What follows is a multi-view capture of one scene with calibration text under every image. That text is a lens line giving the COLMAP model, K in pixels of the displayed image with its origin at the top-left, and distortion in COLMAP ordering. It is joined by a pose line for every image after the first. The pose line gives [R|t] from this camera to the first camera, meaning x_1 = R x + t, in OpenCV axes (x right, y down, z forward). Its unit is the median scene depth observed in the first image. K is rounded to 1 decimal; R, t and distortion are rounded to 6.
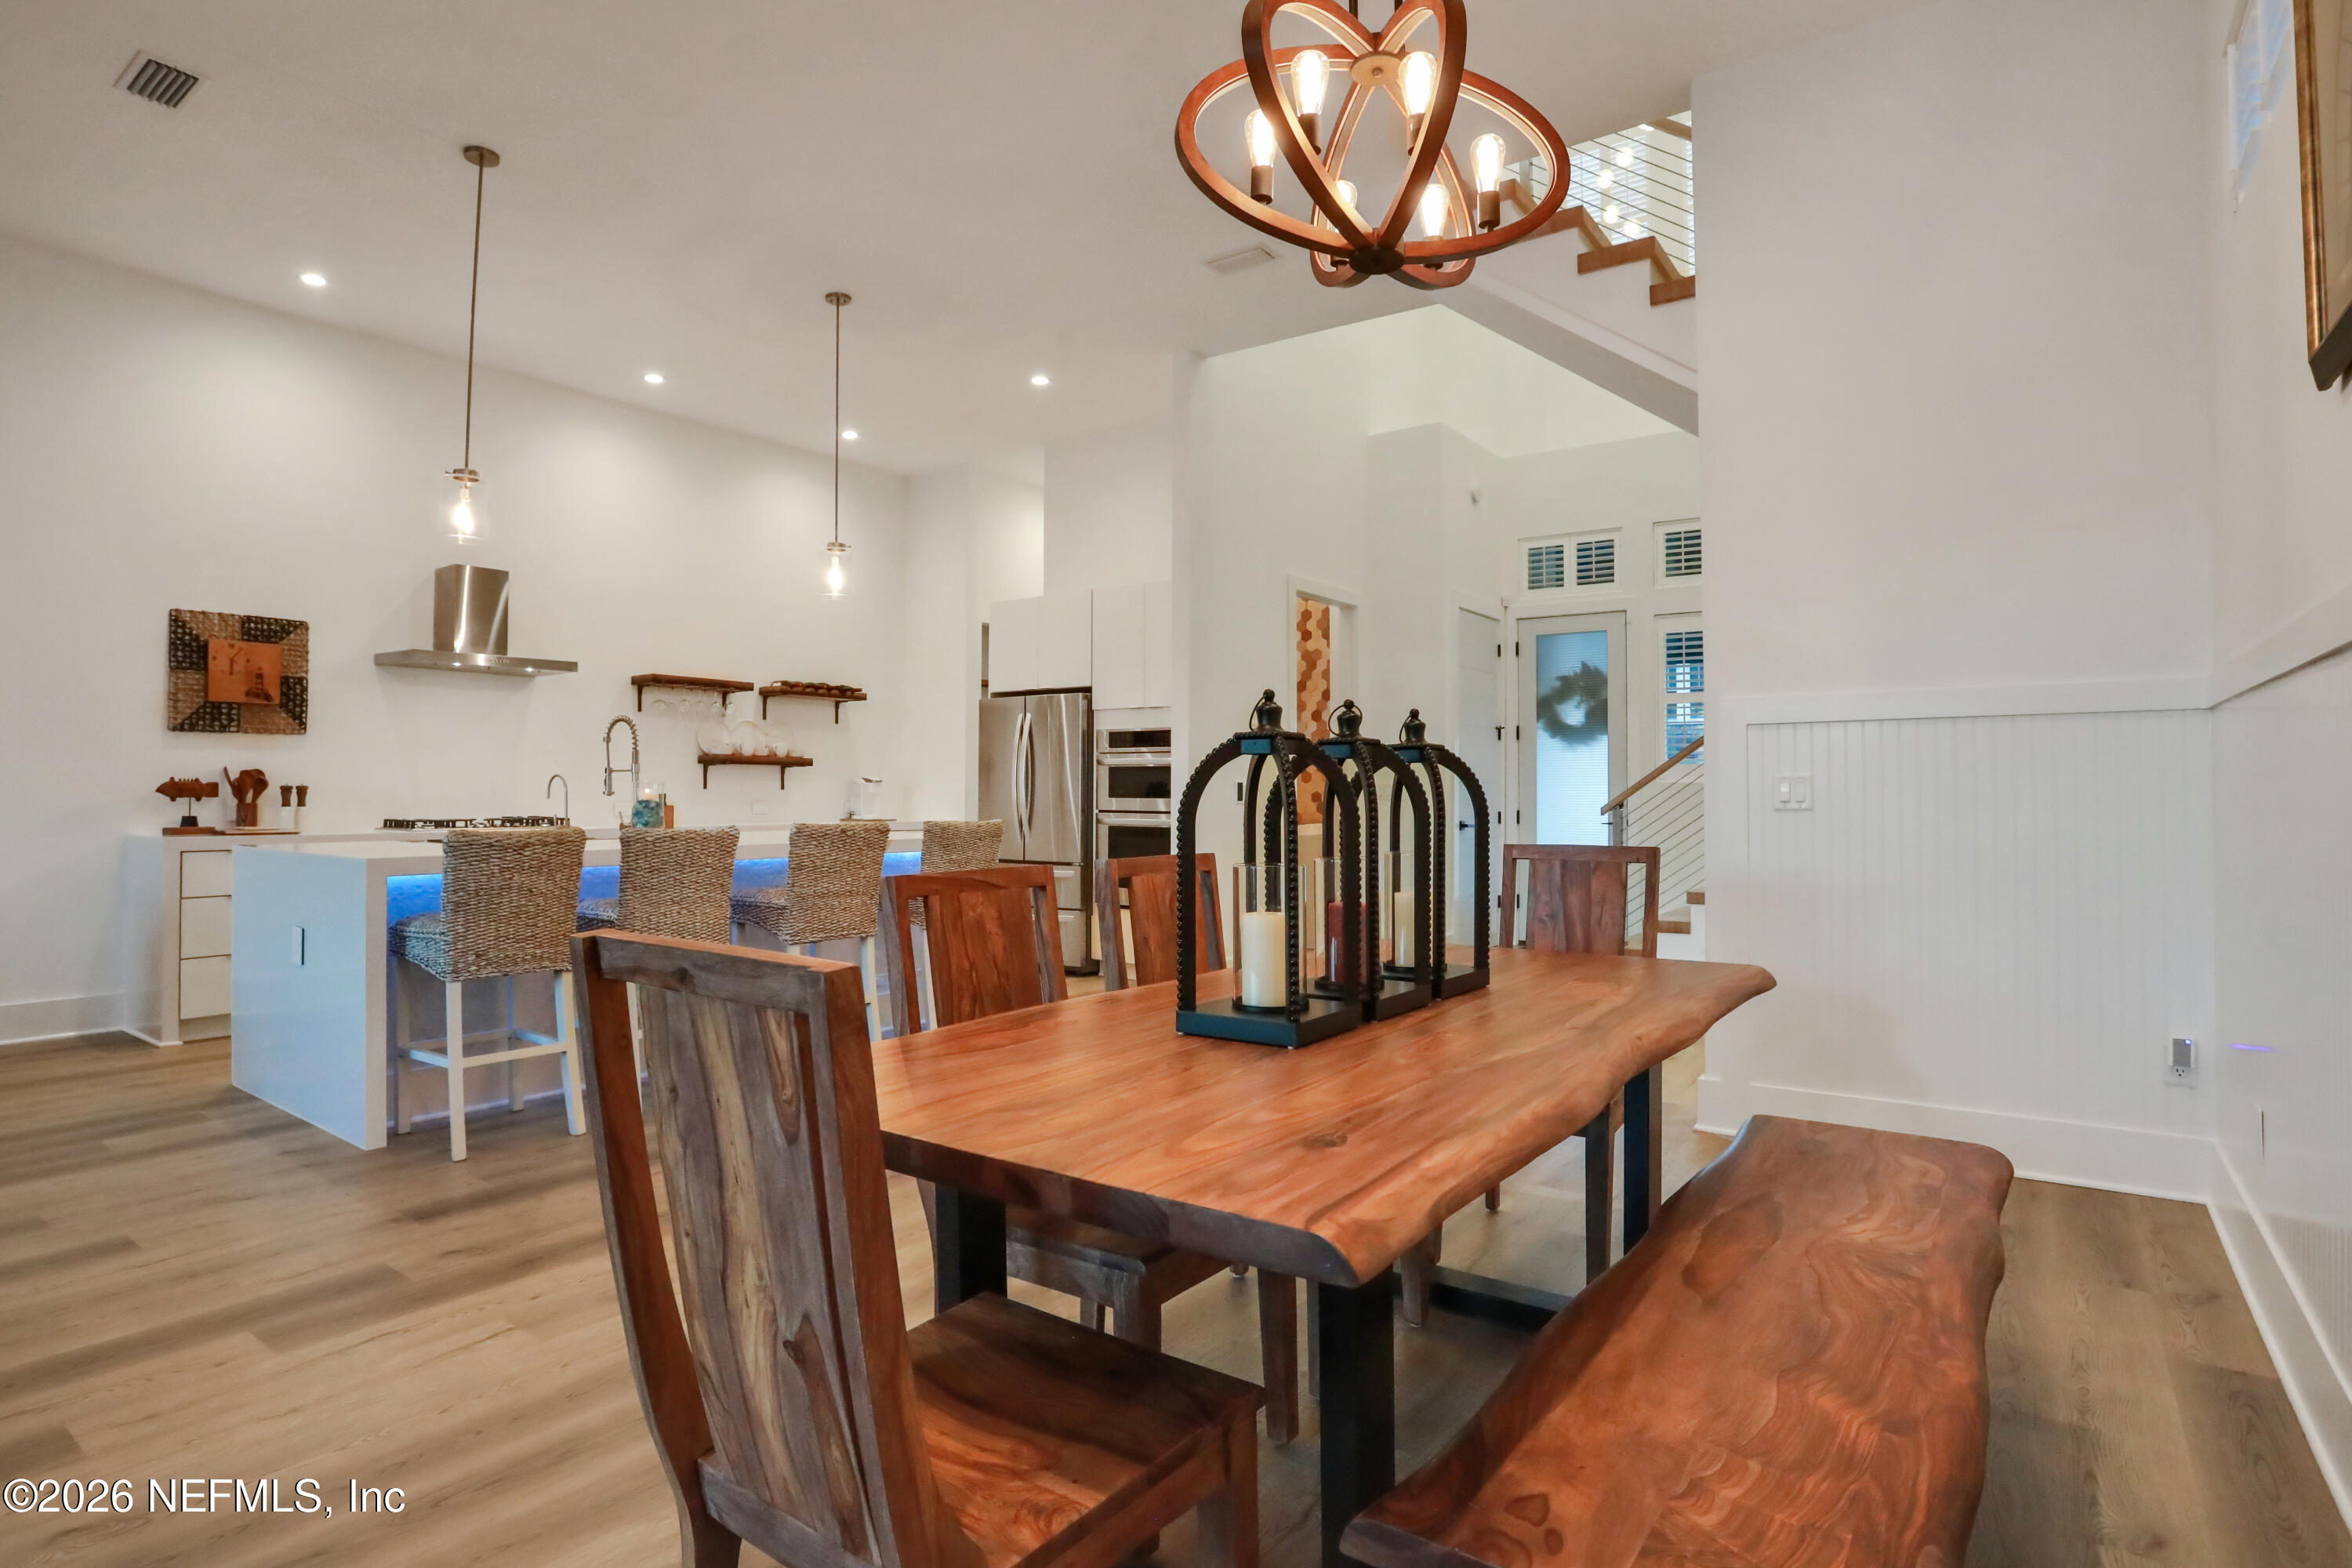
lens RADIAL K [[1205.4, 0, 1158.5], [0, 1205.4, 776.9], [0, 0, 1]] dist [-0.037272, 0.001388]
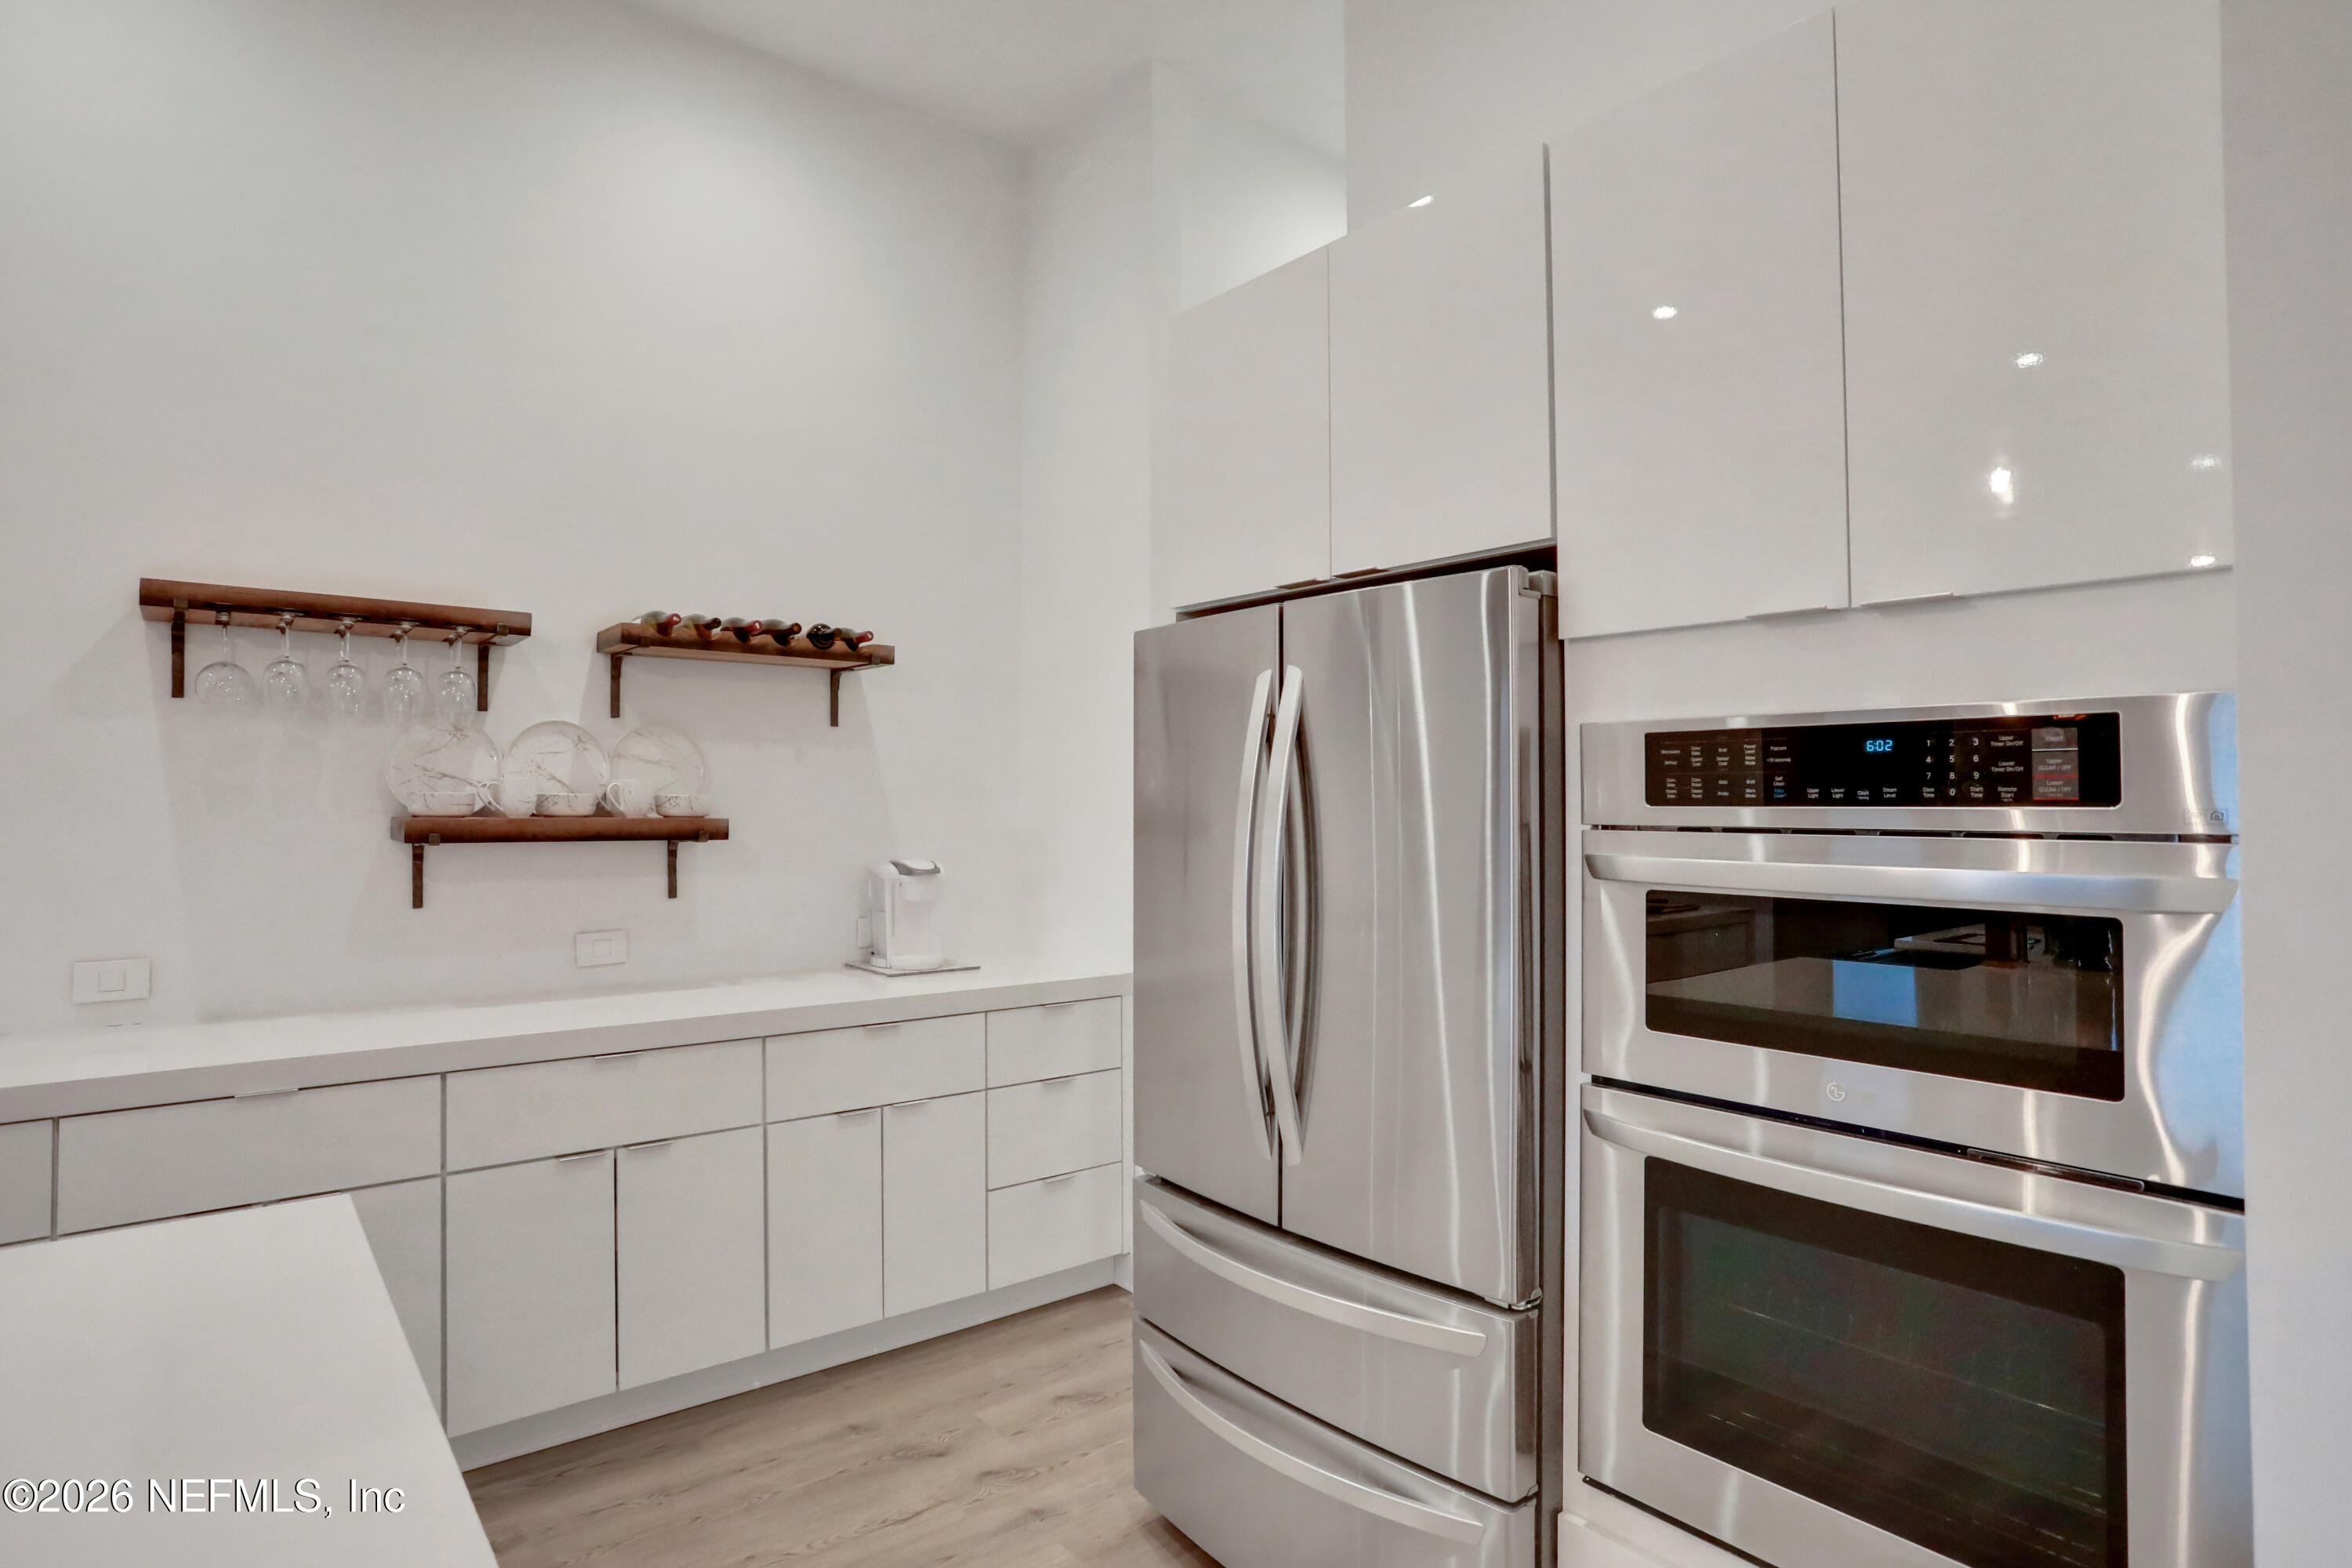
lens RADIAL K [[1205.4, 0, 1161.4], [0, 1205.4, 791.1], [0, 0, 1]] dist [-0.037272, 0.001388]
pose [[0.965395, -0.006370, -0.260713, -0.063708], [0.008316, 0.999945, 0.006361, -0.026324], [0.260658, -0.008309, 0.965395, 0.699504]]
